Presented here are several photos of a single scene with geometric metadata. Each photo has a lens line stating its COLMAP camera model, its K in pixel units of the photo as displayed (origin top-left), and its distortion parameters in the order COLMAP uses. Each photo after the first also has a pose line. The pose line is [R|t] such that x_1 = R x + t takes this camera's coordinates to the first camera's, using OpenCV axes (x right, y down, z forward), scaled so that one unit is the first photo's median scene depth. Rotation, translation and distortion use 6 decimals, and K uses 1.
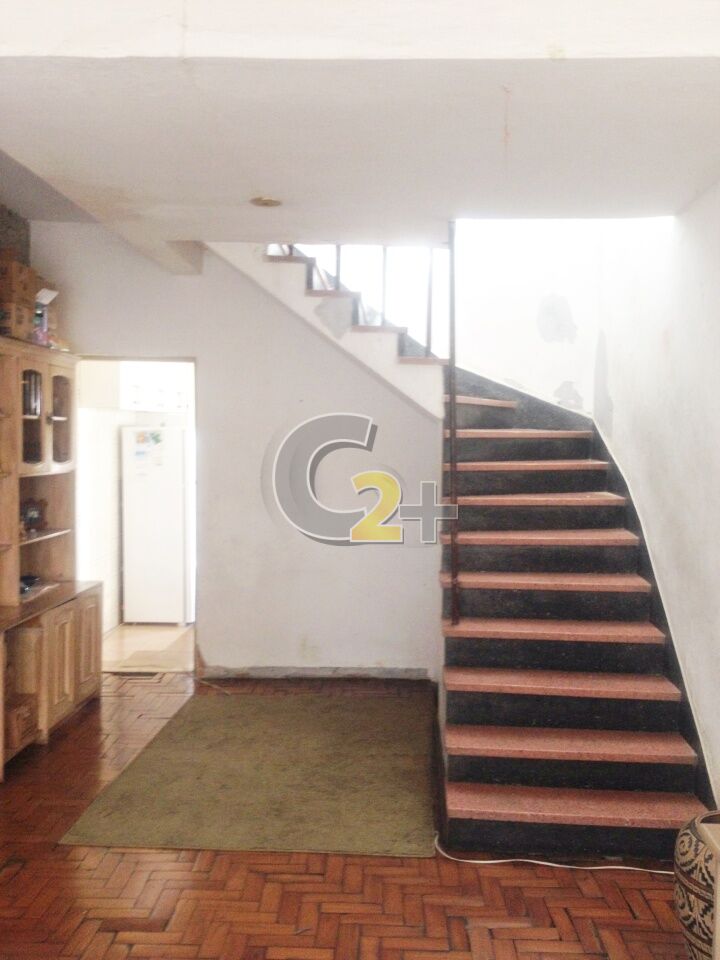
lens RADIAL K [[888.7, 0, 359.9], [0, 888.7, 482.4], [0, 0, 1]] dist [0.062953, -0.124787]
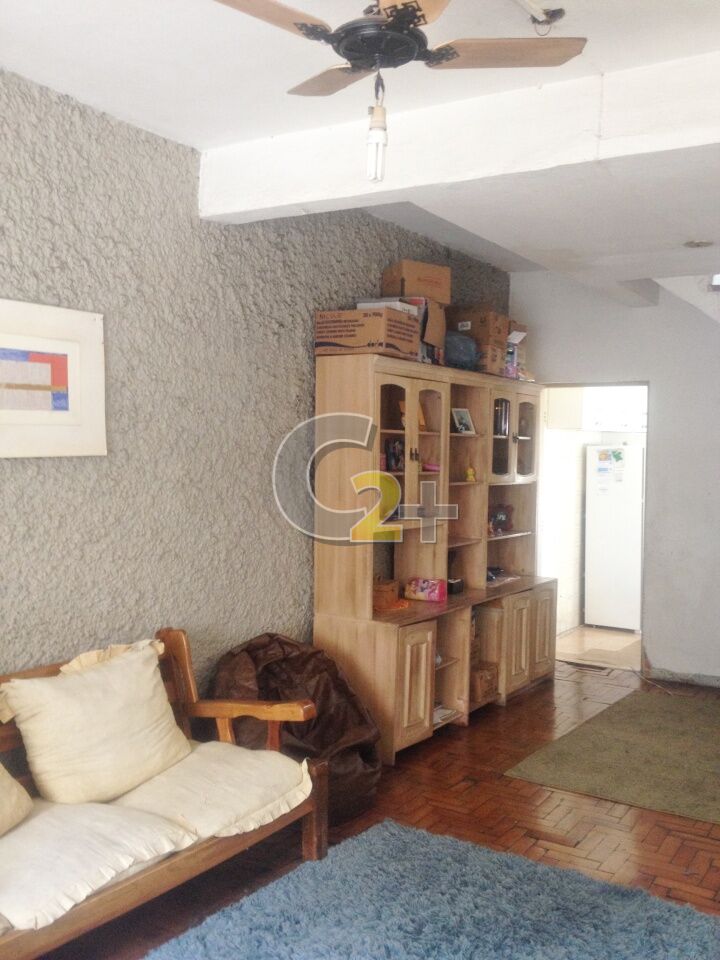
lens RADIAL K [[888.7, 0, 359.9], [0, 888.7, 482.4], [0, 0, 1]] dist [0.062953, -0.124787]
pose [[0.859240, 0.020748, -0.511152, 0.087910], [-0.032711, 0.999361, -0.014421, 0.012653], [0.510527, 0.029111, 0.859369, -0.138529]]
